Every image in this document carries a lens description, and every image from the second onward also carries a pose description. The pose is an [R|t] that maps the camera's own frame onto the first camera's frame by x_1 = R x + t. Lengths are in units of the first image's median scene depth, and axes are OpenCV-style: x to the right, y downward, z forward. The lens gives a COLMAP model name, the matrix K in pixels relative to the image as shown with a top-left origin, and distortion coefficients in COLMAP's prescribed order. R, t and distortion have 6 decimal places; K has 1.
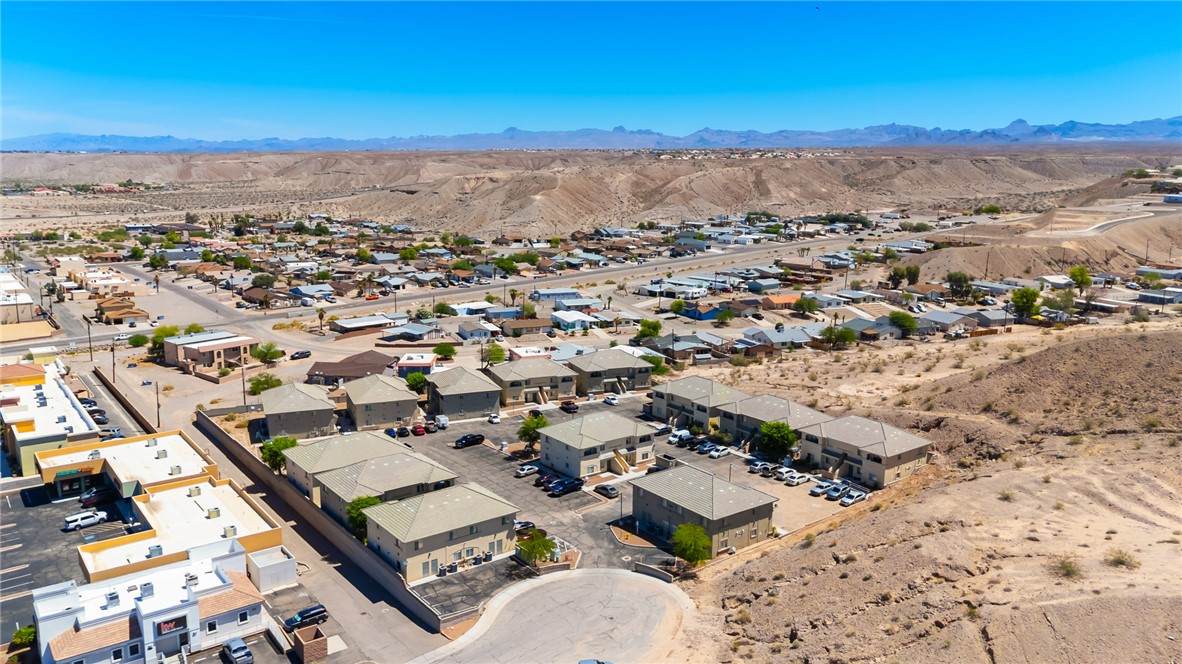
lens RADIAL K [[867.1, 0, 592.3], [0, 867.1, 333.7], [0, 0, 1]] dist [0.081388, -0.073397]
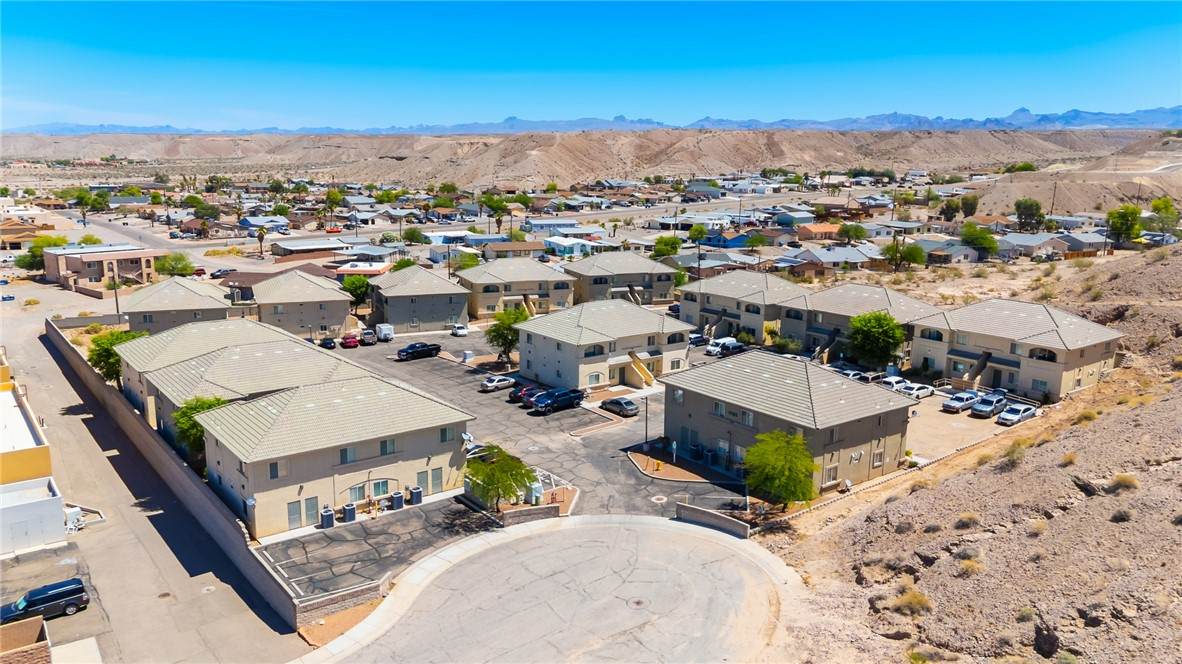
lens RADIAL K [[867.1, 0, 592.3], [0, 867.1, 333.7], [0, 0, 1]] dist [0.081388, -0.073397]
pose [[1.000000, 0.000256, -0.000271, -0.002848], [-0.000253, 0.999947, 0.010296, 0.098328], [0.000273, -0.010296, 0.999947, 0.296128]]
